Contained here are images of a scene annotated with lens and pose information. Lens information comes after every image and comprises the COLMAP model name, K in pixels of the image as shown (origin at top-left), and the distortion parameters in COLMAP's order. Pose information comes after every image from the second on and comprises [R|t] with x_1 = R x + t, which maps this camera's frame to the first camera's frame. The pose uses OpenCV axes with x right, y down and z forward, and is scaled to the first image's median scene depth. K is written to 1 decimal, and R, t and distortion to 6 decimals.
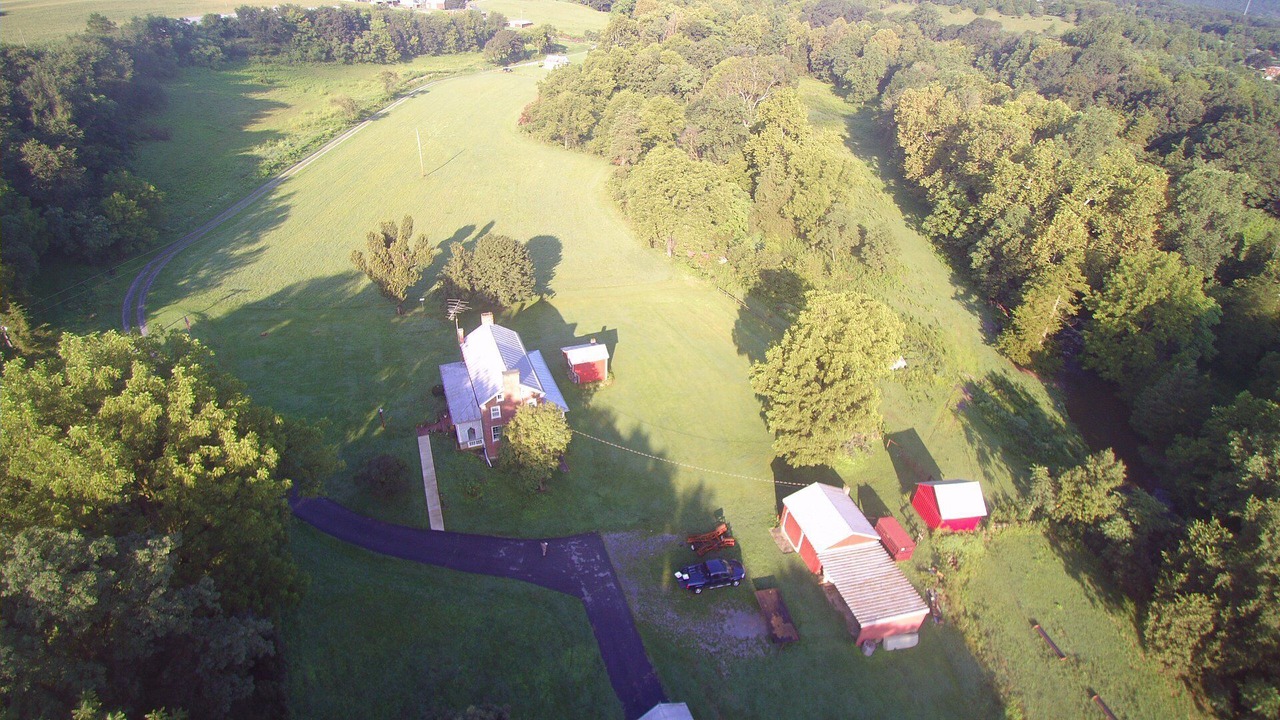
lens RADIAL K [[599.6, 0, 639.6], [0, 599.6, 357.0], [0, 0, 1]] dist [-0.041873, -0.006775]
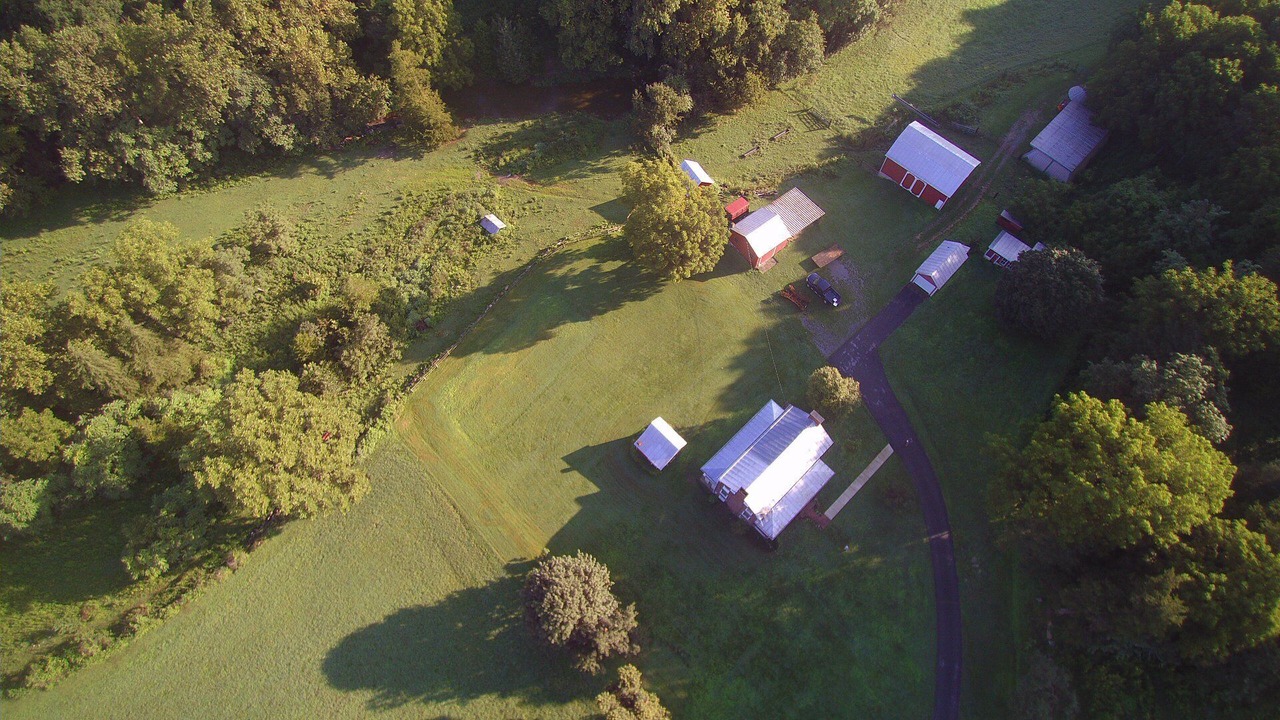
lens RADIAL K [[599.6, 0, 646.8], [0, 599.6, 342.1], [0, 0, 1]] dist [-0.041873, -0.006775]
pose [[-0.359291, -0.869704, 0.338414, -0.212014], [0.499731, 0.126955, 0.856826, -0.693306], [-0.788149, 0.476966, 0.389004, 0.422256]]
